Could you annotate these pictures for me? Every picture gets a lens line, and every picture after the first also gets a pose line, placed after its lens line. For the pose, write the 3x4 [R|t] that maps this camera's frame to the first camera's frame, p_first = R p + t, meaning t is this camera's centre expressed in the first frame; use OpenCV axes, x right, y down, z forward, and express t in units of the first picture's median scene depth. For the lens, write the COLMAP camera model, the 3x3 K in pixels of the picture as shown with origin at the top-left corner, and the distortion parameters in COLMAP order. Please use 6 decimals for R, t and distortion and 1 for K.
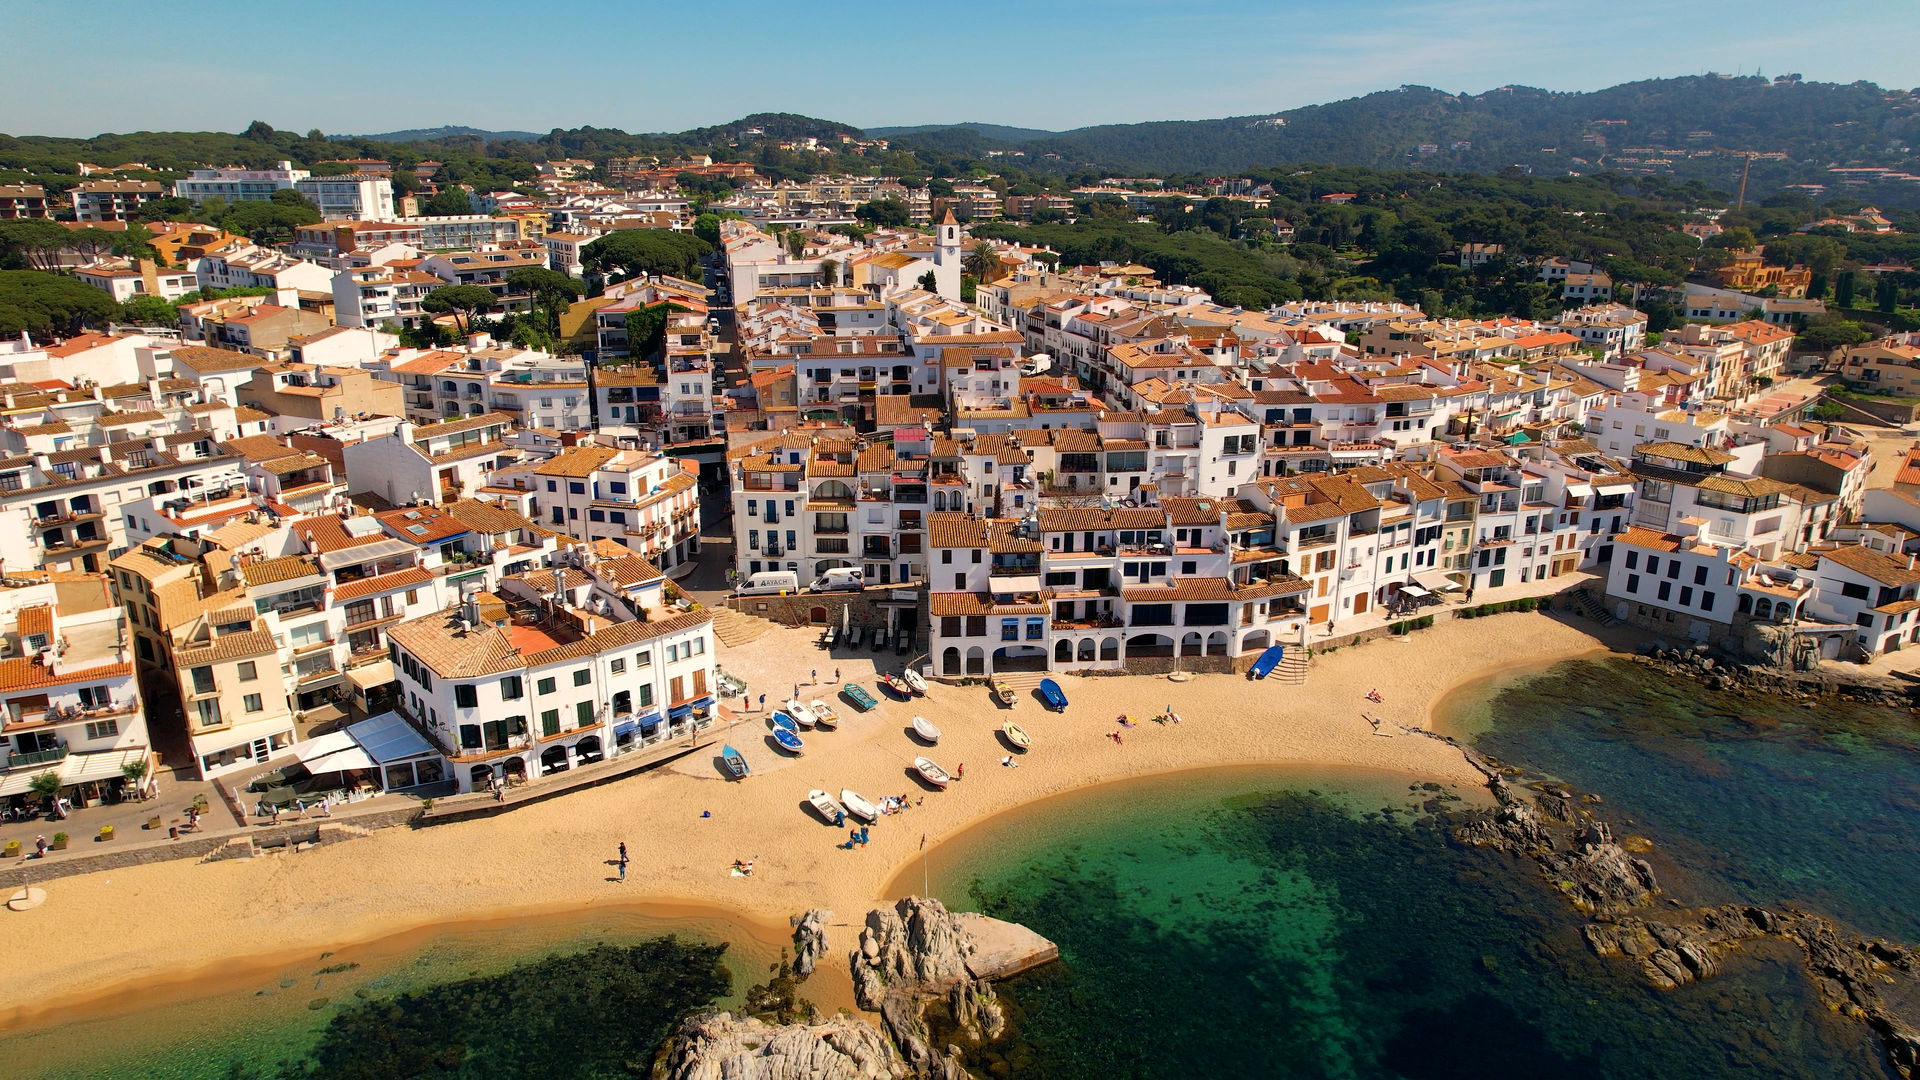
lens RADIAL K [[1247.0, 0, 960.0], [0, 1247.0, 540.0], [0, 0, 1]] dist [-0.083432, 0.086834]
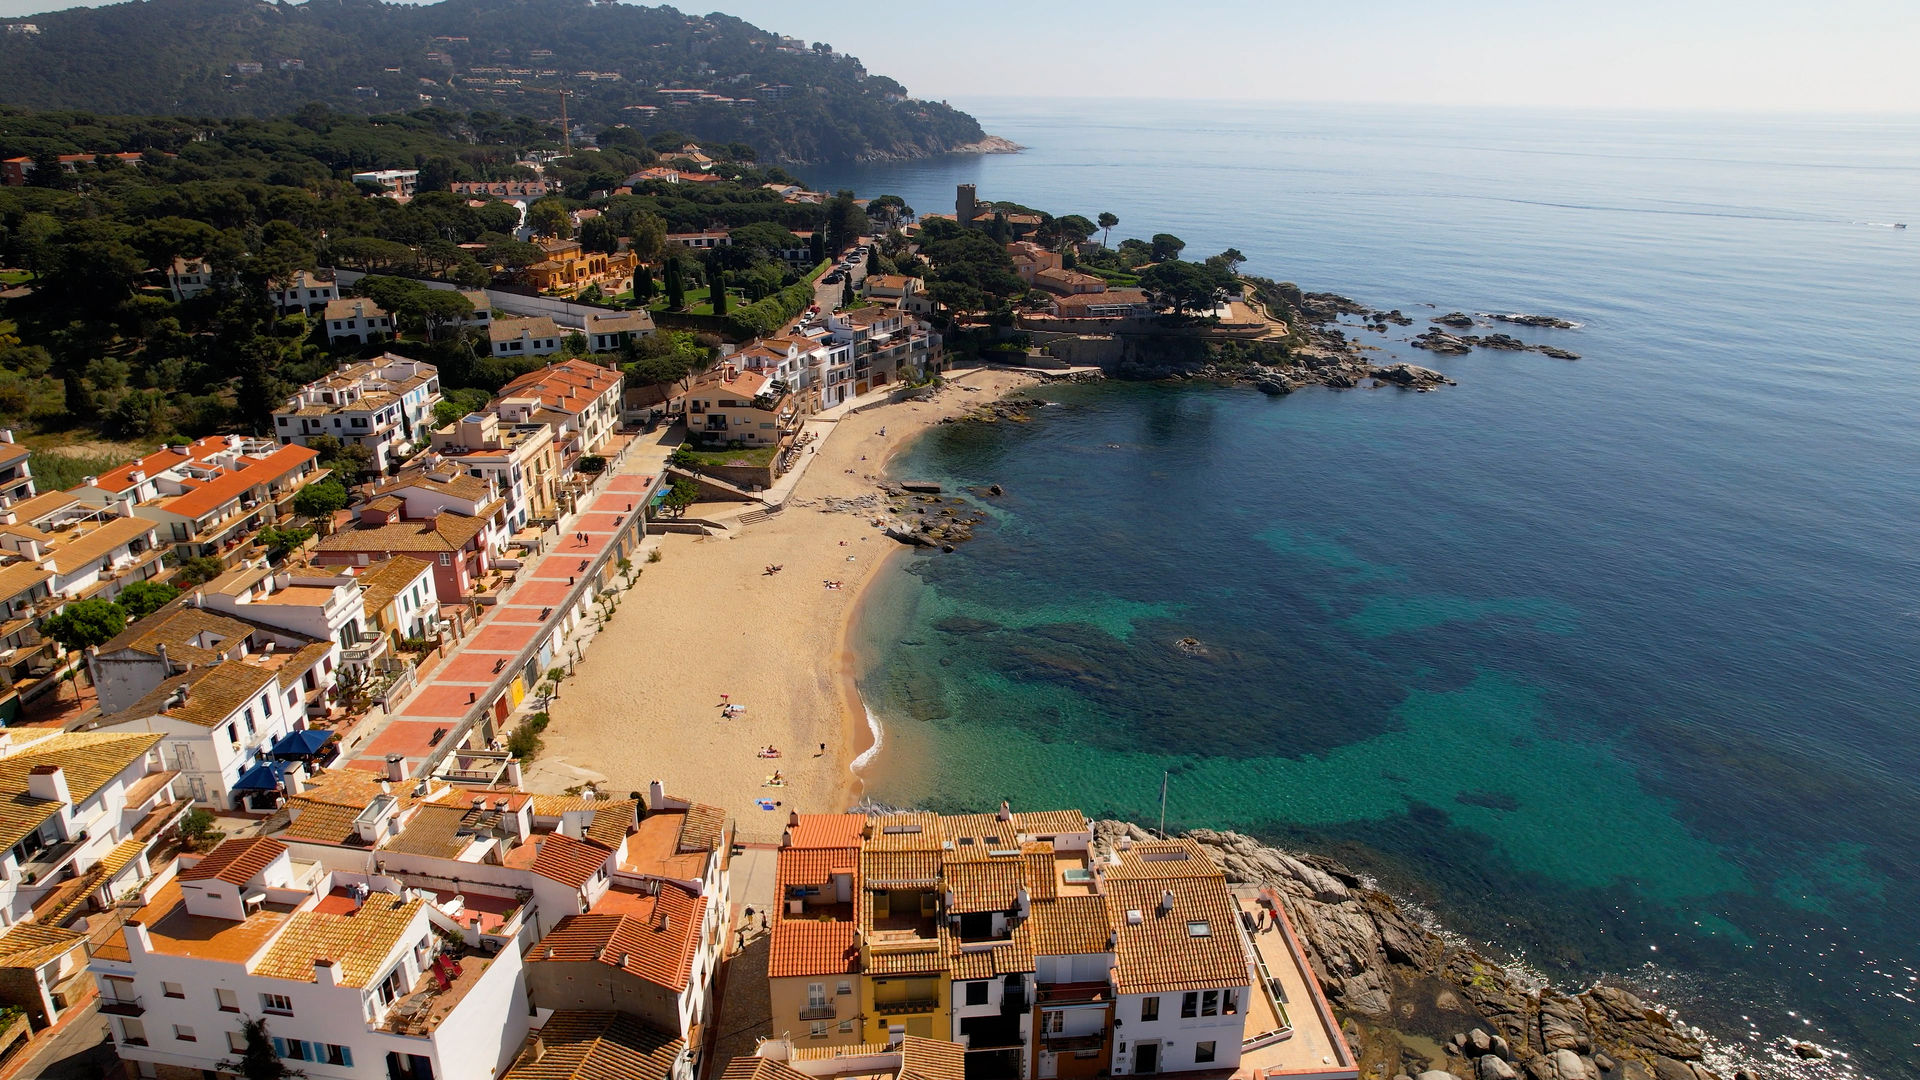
lens RADIAL K [[1247.0, 0, 960.0], [0, 1247.0, 540.0], [0, 0, 1]] dist [-0.083432, 0.086834]
pose [[0.686525, -0.253499, 0.681485, 0.462872], [0.207239, 0.966600, 0.150785, -0.229582], [-0.696948, 0.037712, 0.716130, 0.523596]]
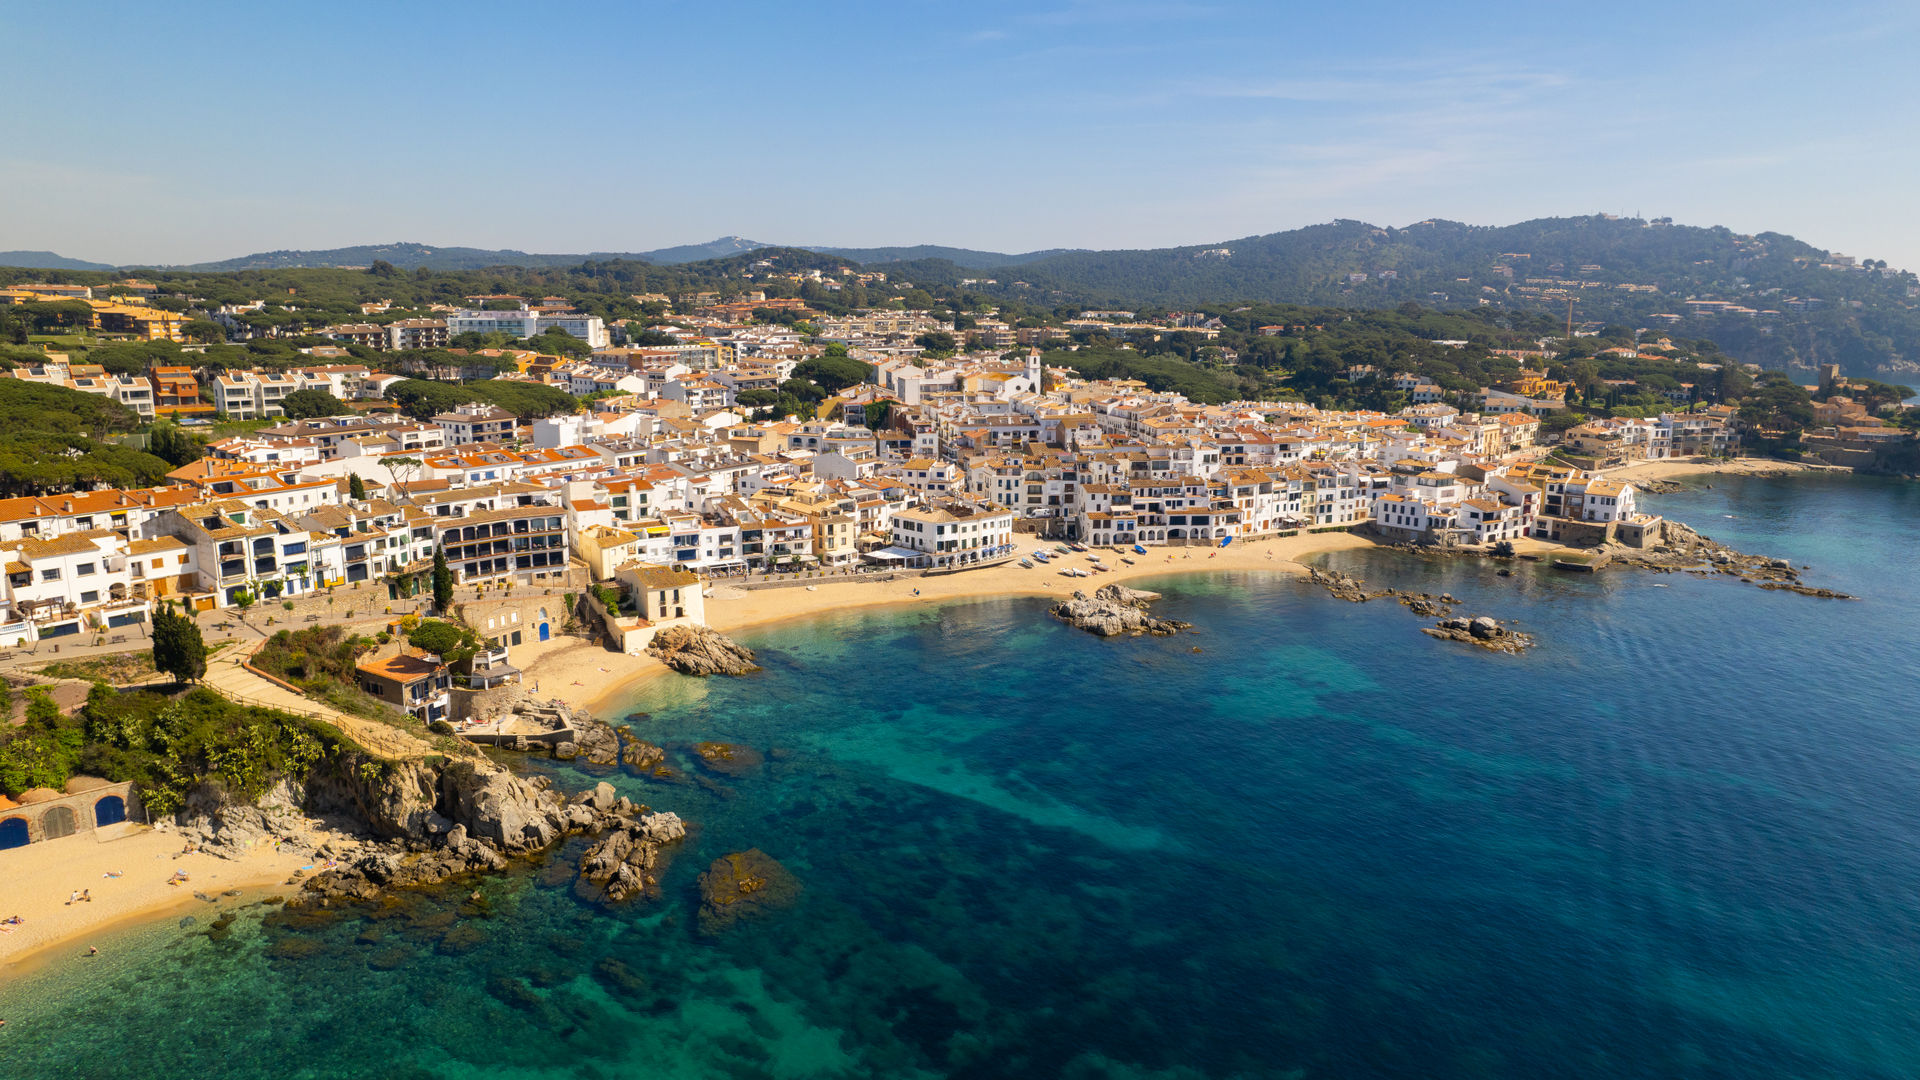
lens RADIAL K [[1347.0, 0, 1002.4], [0, 1347.0, 545.5], [0, 0, 1]] dist [-0.068701, 0.078147]
pose [[0.996745, -0.008675, 0.080151, -0.282094], [0.016487, 0.995117, -0.097316, 0.255076], [-0.078916, 0.098321, 0.992021, -1.113083]]
